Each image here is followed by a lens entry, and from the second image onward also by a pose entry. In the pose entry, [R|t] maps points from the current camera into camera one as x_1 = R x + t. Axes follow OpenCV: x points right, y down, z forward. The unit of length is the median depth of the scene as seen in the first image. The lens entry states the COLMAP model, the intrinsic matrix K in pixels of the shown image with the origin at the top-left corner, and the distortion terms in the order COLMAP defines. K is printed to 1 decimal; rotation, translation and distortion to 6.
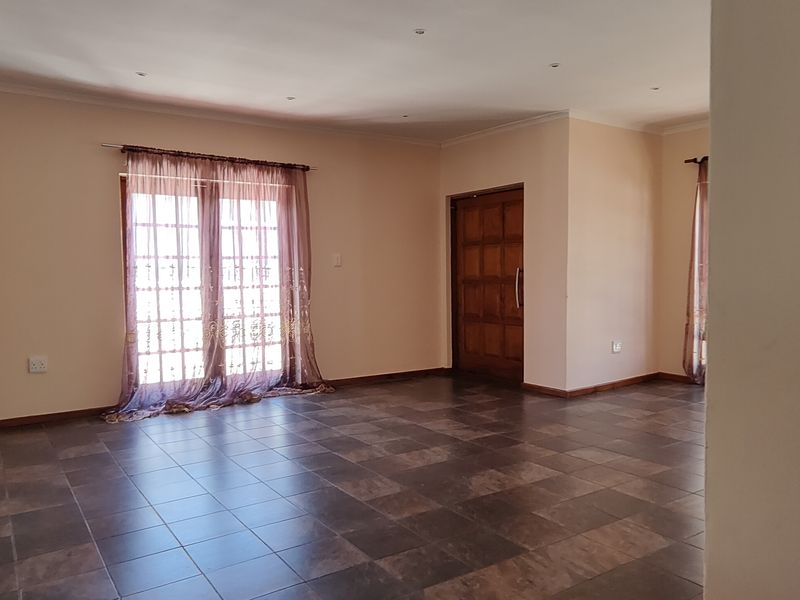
lens RADIAL K [[626.2, 0, 398.0], [0, 626.2, 304.1], [0, 0, 1]] dist [0.006348, -0.000490]
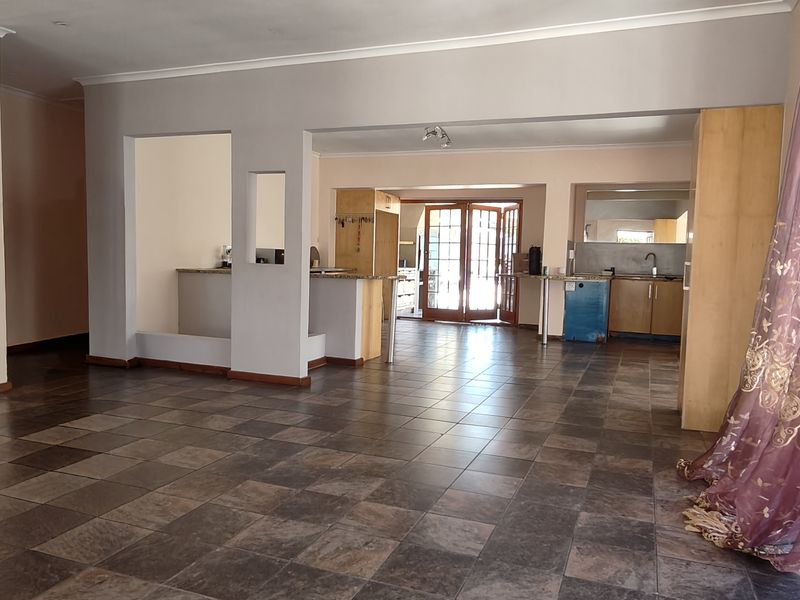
lens RADIAL K [[626.2, 0, 400.3], [0, 626.2, 301.0], [0, 0, 1]] dist [0.006348, -0.000490]
pose [[-0.819791, 0.026429, -0.572053, 0.191219], [-0.051102, 0.991573, 0.119042, -0.057660], [0.570379, 0.126822, -0.811532, 1.555634]]
